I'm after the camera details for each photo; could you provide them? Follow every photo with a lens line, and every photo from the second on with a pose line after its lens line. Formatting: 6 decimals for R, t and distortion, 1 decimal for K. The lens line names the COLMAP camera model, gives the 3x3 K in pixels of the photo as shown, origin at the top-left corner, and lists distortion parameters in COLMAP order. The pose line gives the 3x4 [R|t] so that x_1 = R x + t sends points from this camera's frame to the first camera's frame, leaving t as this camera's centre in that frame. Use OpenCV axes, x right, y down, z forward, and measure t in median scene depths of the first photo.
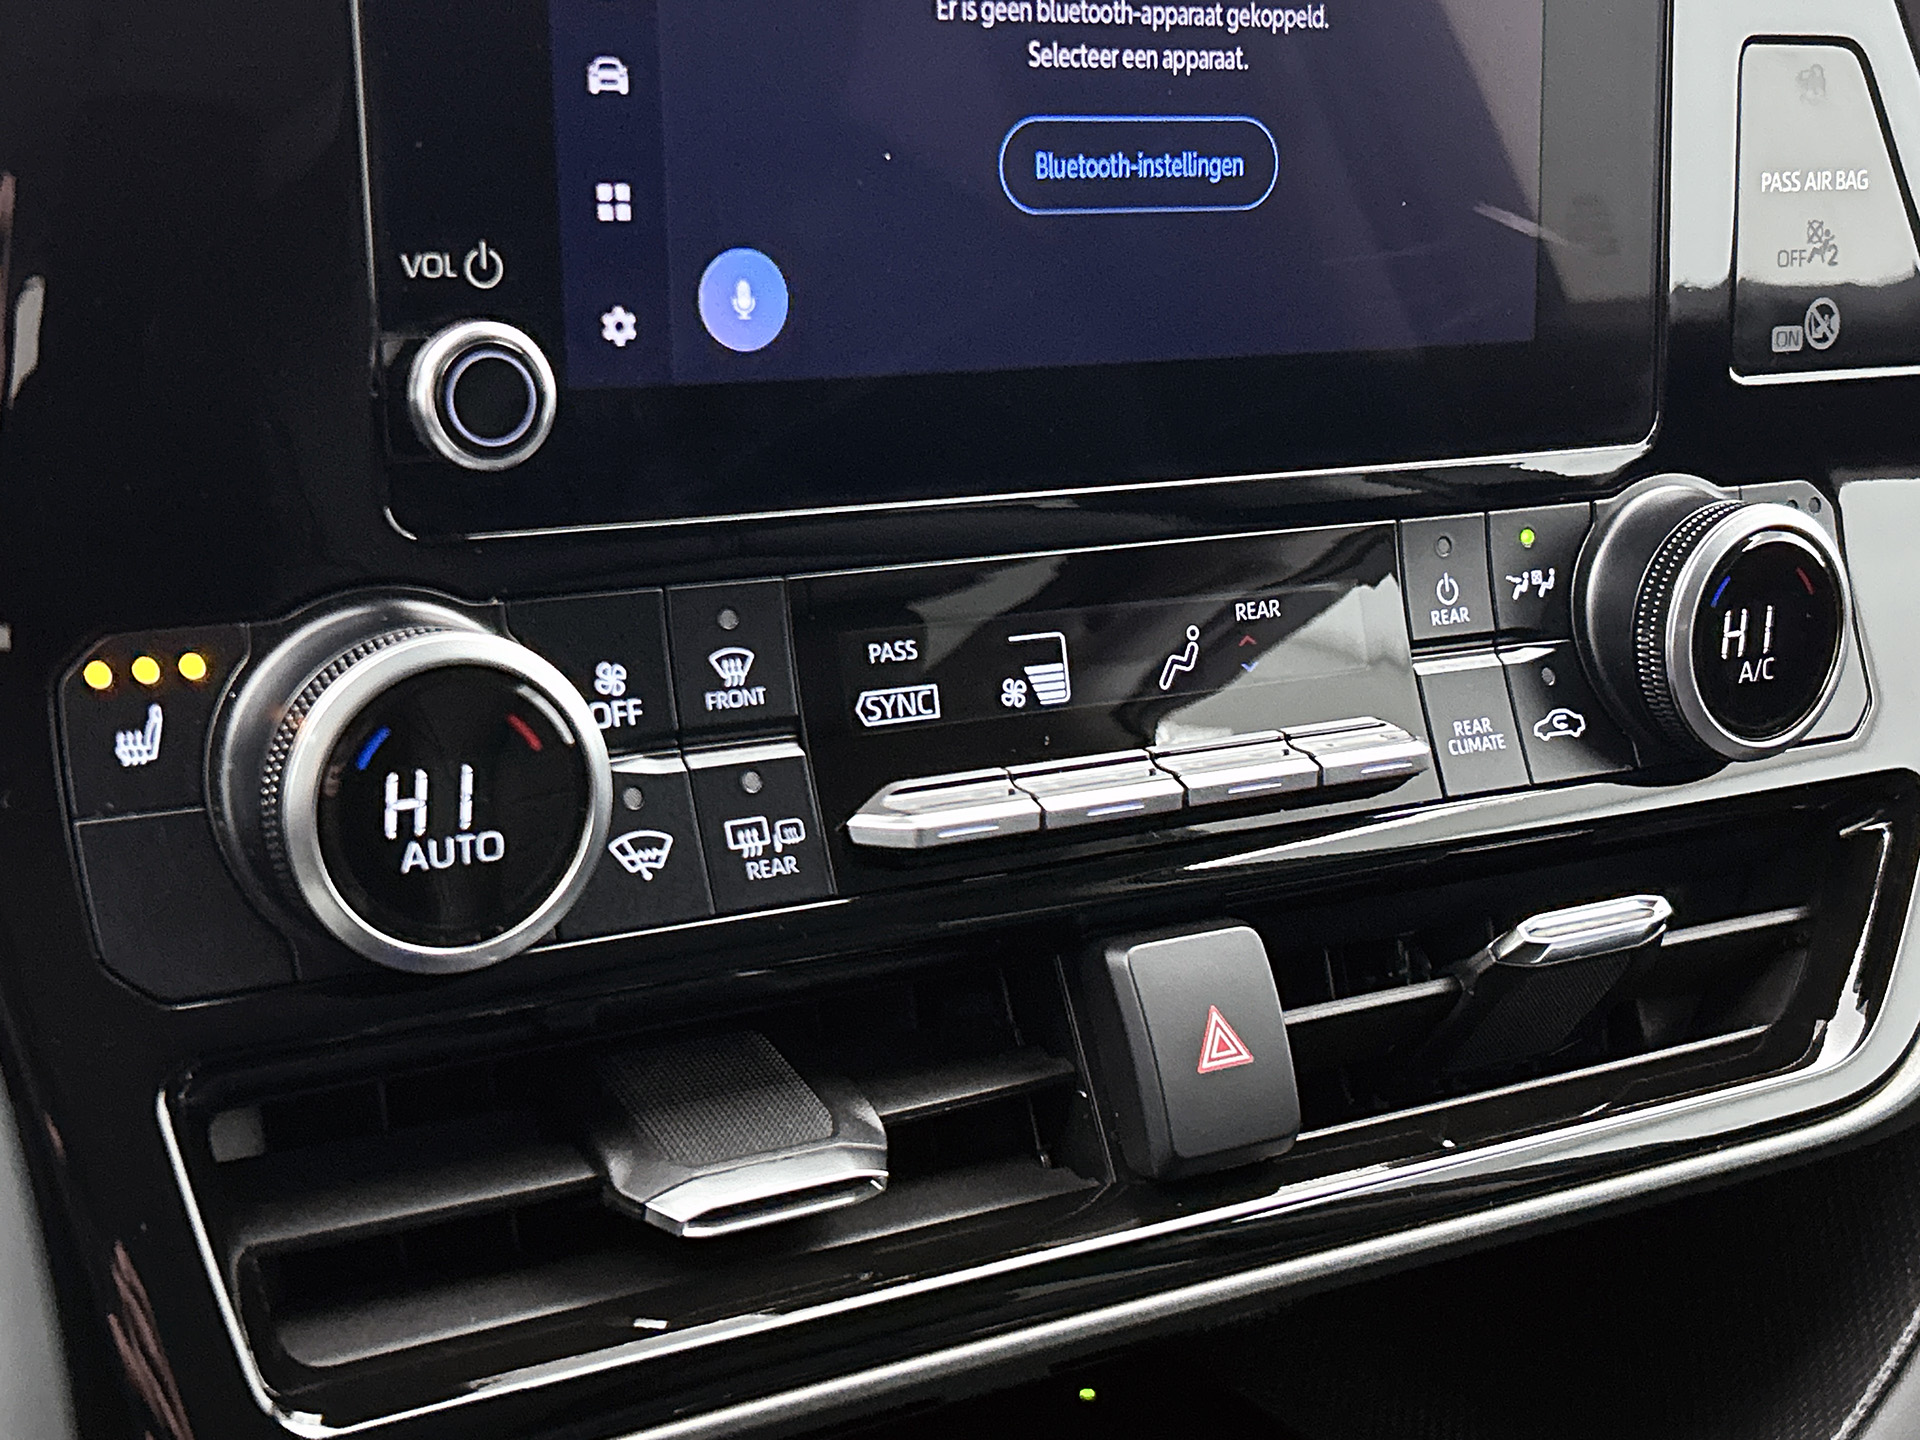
lens RADIAL K [[2866.6, 0, 950.6], [0, 2866.6, 718.4], [0, 0, 1]] dist [0.163177, 0.000000]
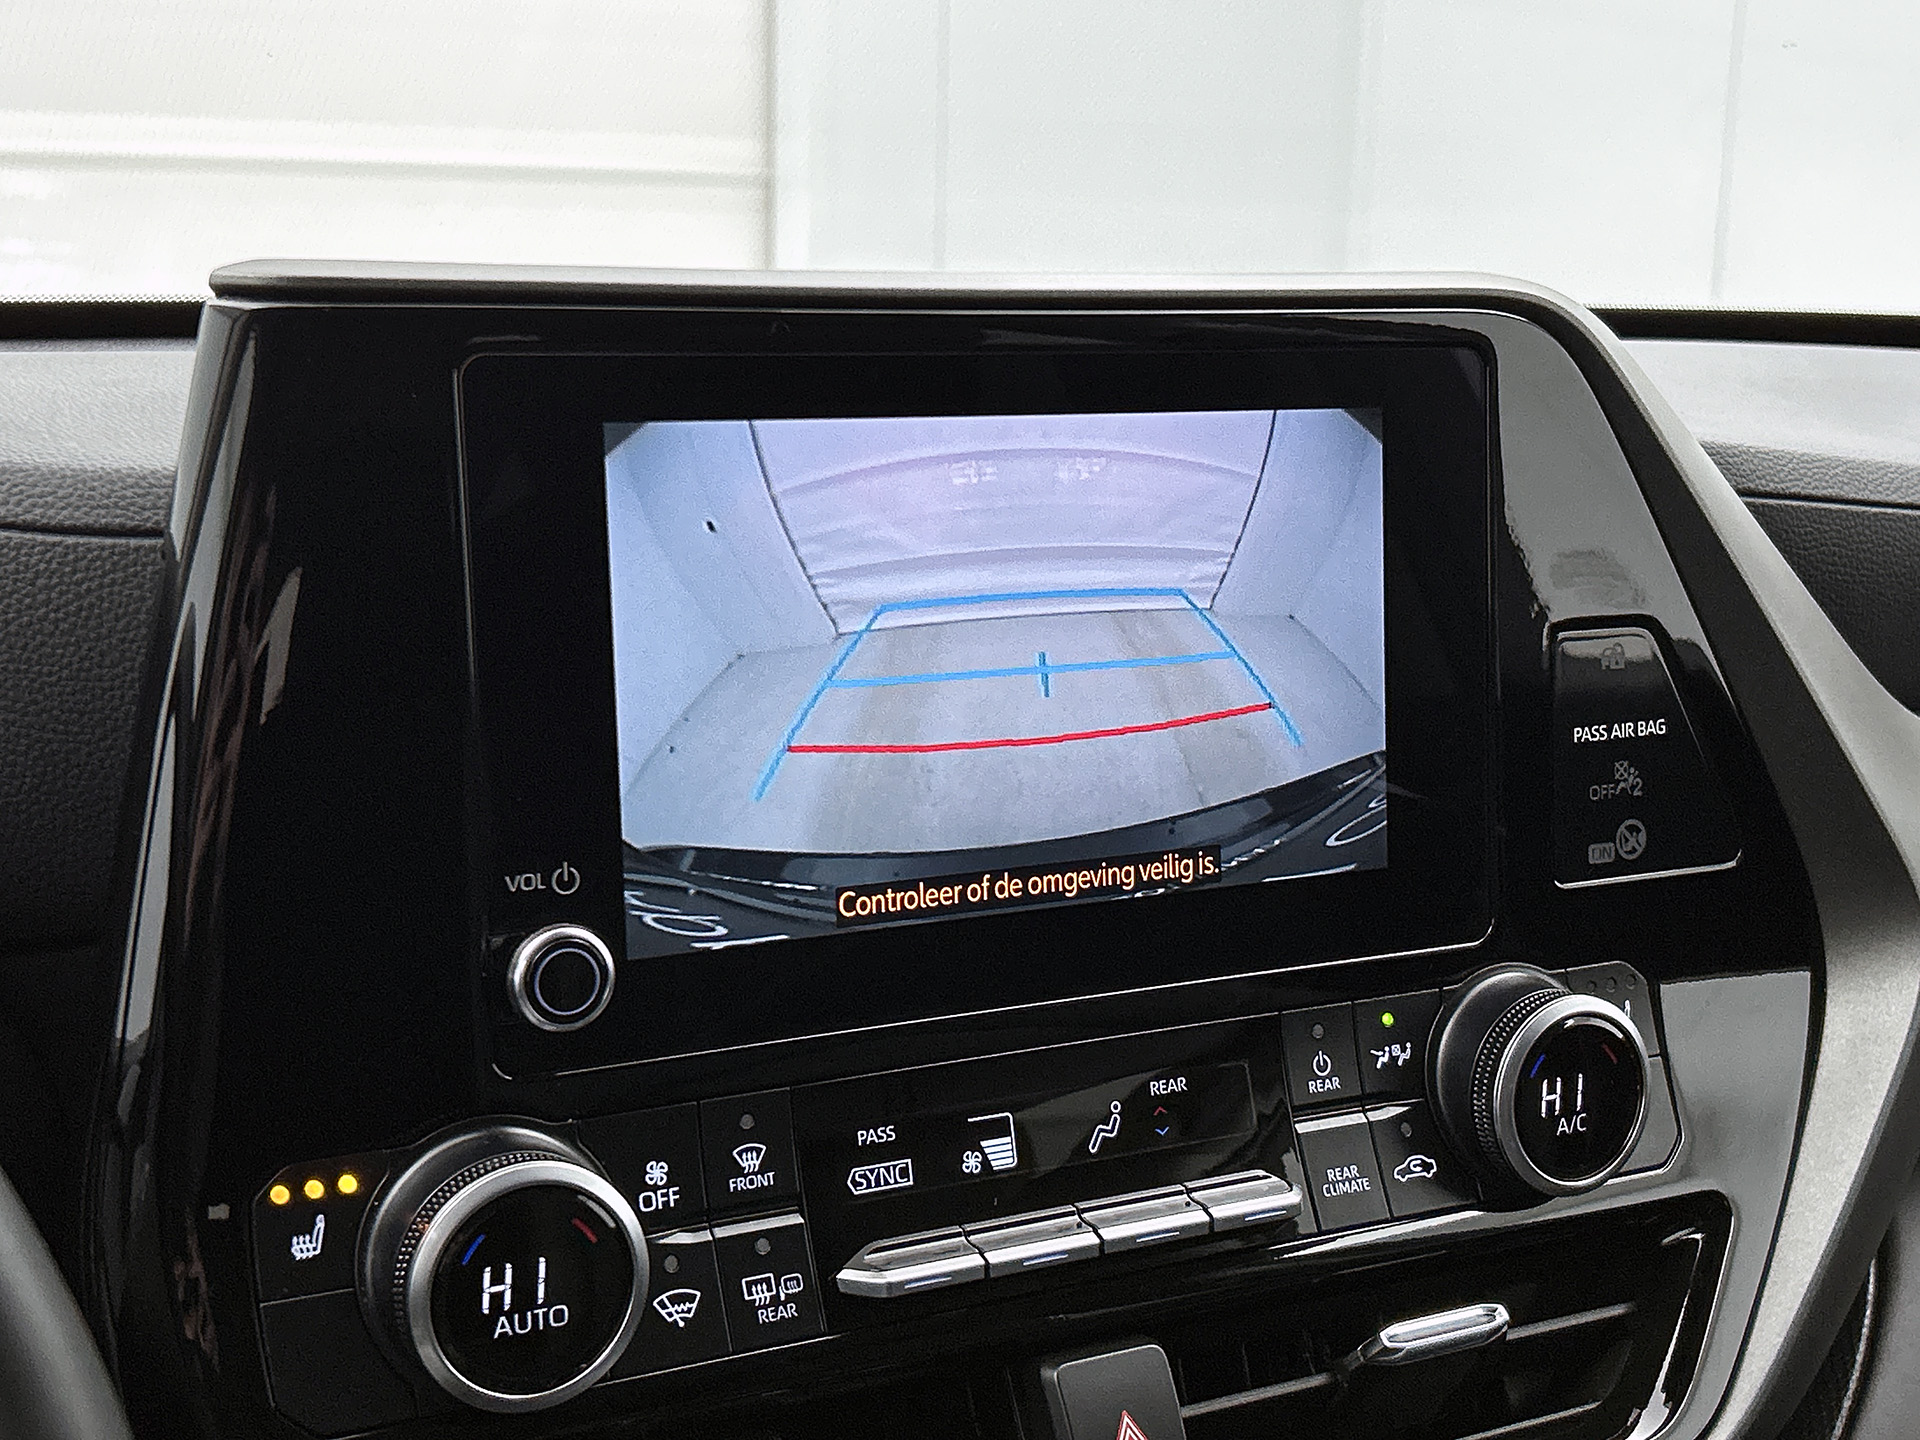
lens RADIAL K [[2702.5, 0, 969.8], [0, 2702.5, 727.5], [0, 0, 1]] dist [0.158019, 0.000000]
pose [[0.998535, -0.003006, -0.054032, 0.090539], [-0.000527, 0.997869, -0.065244, -0.128775], [0.054113, 0.065177, 0.996405, -0.254843]]
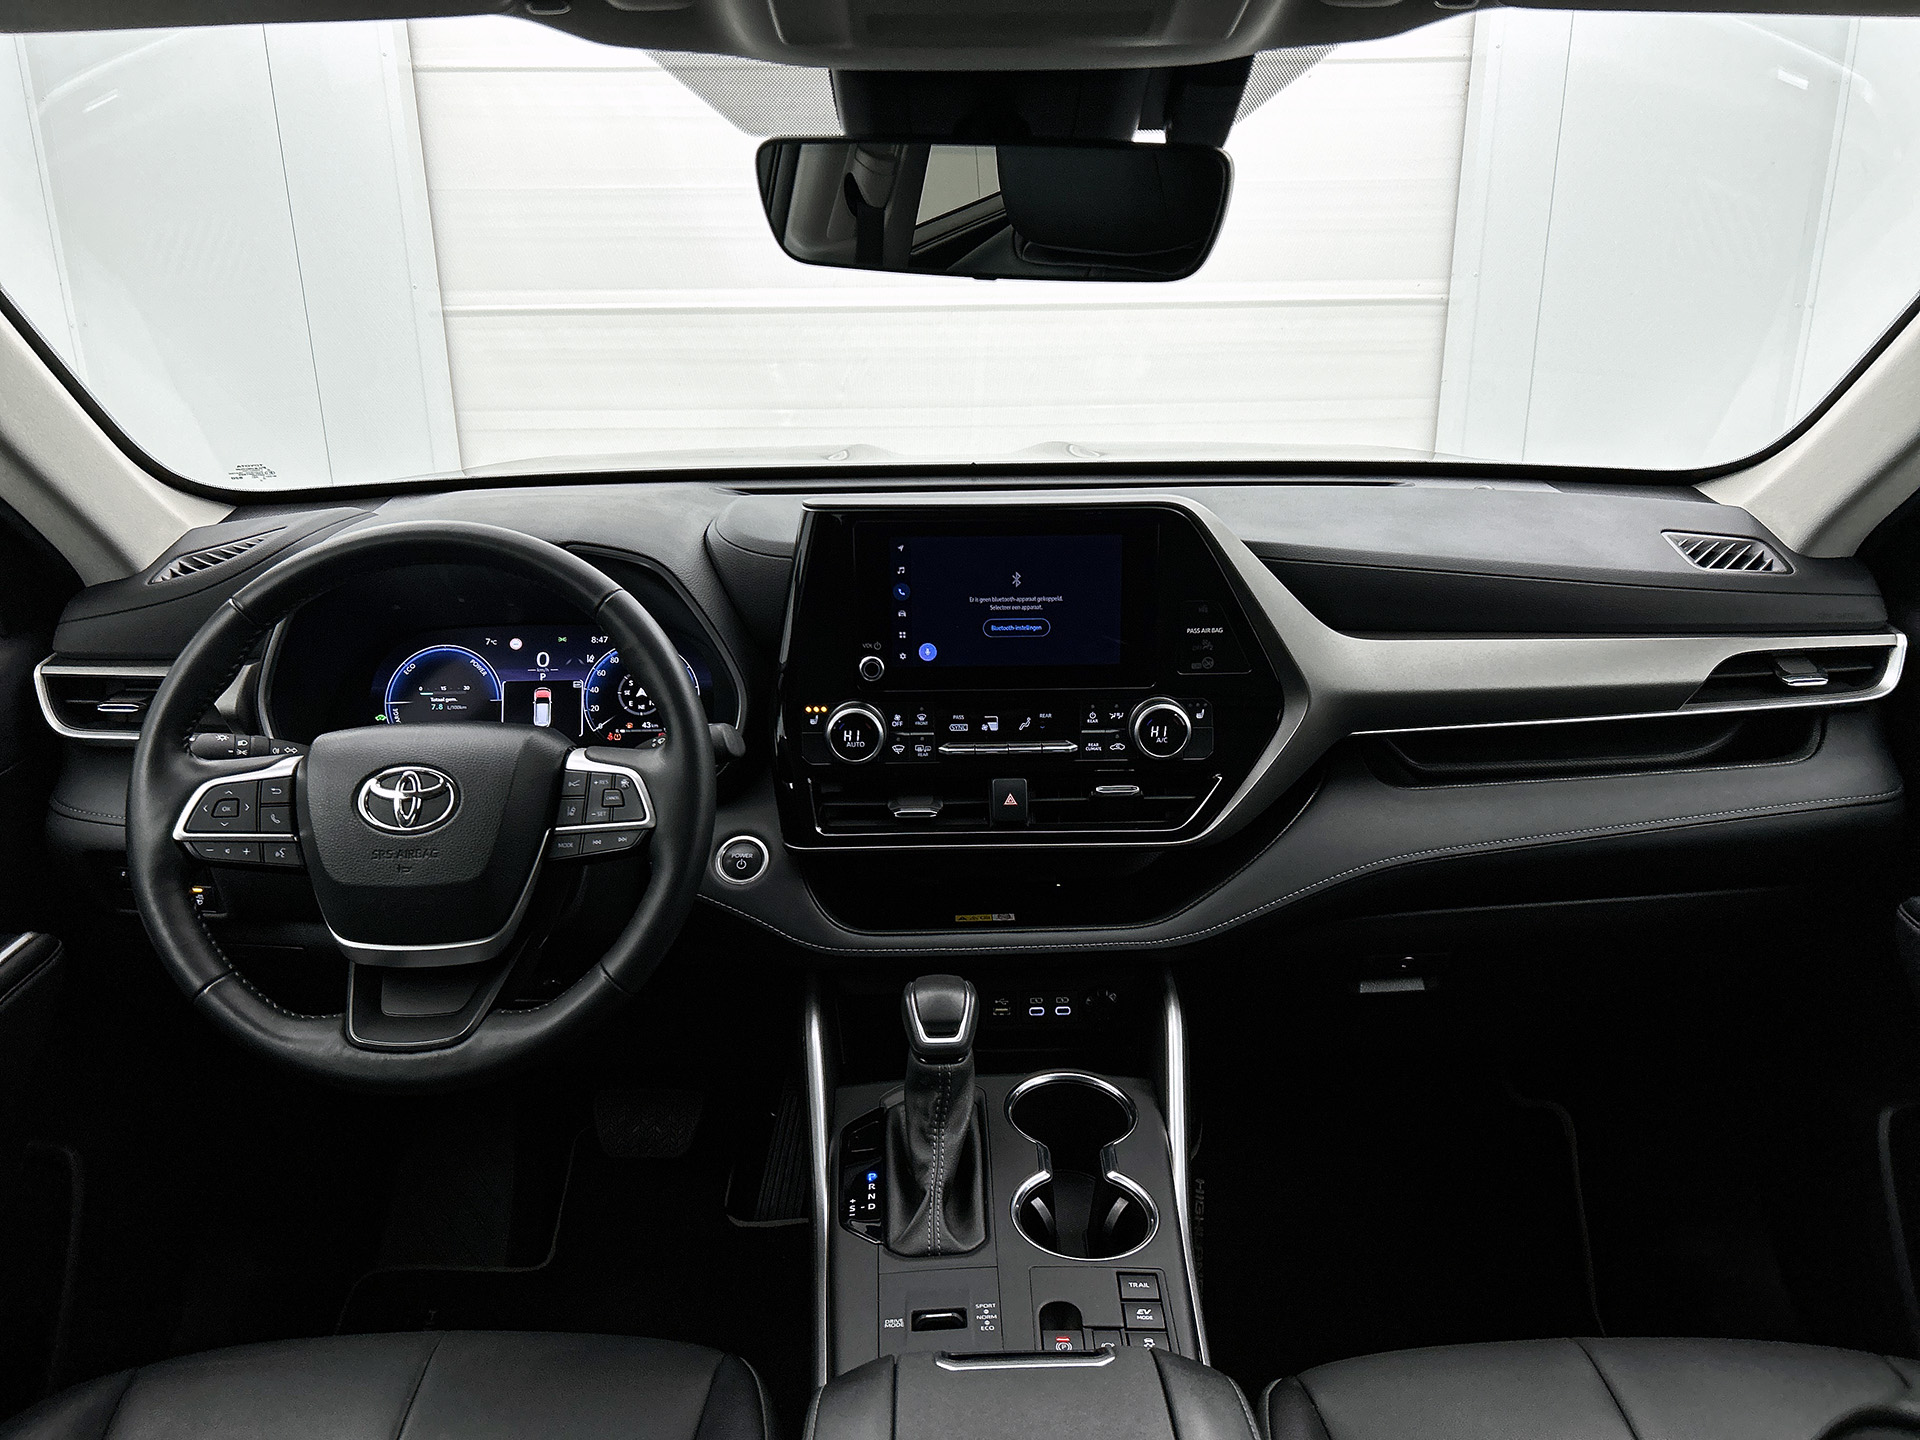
lens RADIAL K [[1467.8, 0, 973.1], [0, 1467.8, 704.8], [0, 0, 1]] dist [0.051772, -0.012331]
pose [[0.864401, 0.111118, -0.490370, 1.314925], [-0.094325, 0.993796, 0.058921, -0.205881], [0.493875, -0.004677, 0.869520, -1.323713]]
